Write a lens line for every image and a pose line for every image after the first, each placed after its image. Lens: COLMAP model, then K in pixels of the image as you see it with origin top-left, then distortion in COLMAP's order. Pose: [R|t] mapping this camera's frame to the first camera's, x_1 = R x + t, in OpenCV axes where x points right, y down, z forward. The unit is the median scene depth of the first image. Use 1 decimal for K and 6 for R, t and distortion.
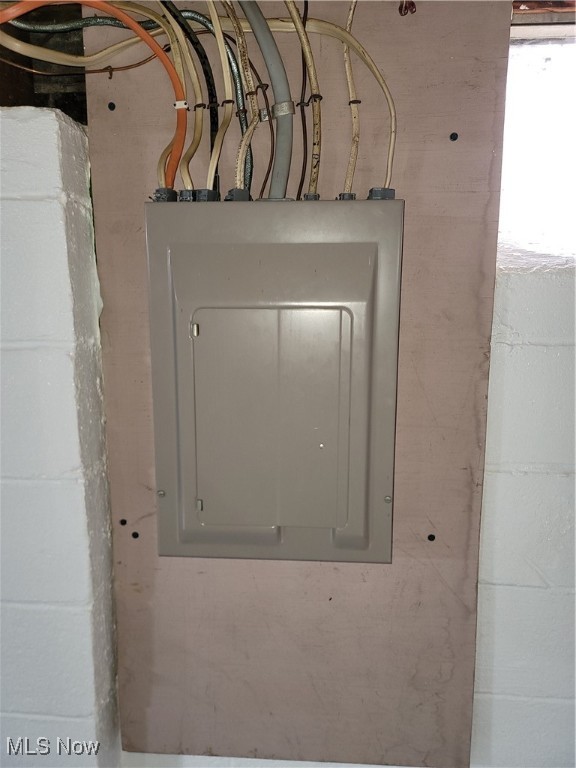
lens RADIAL K [[569.4, 0, 287.9], [0, 569.4, 384.7], [0, 0, 1]] dist [0.035493, -0.003848]
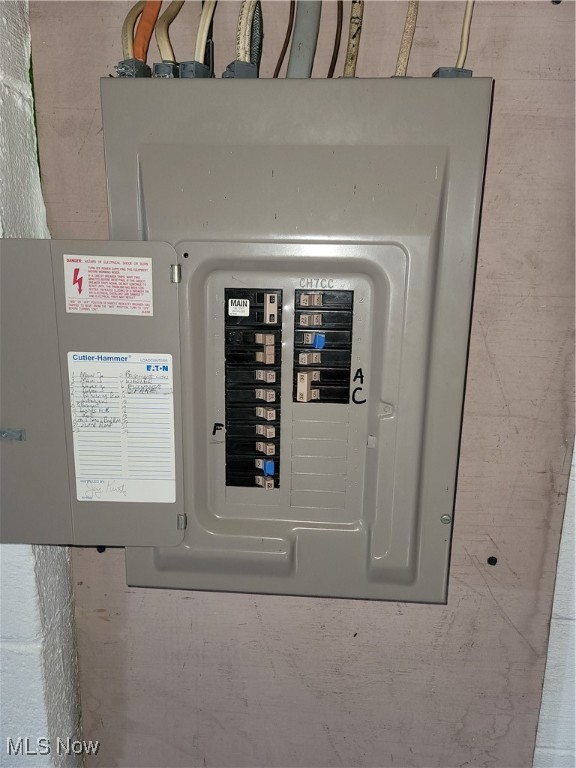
lens RADIAL K [[569.4, 0, 286.1], [0, 569.4, 381.5], [0, 0, 1]] dist [0.035493, -0.003848]
pose [[0.999851, 0.016828, -0.003942, -0.022712], [-0.016576, 0.998231, 0.057101, -0.007507], [0.004896, -0.057027, 0.998361, 0.269993]]
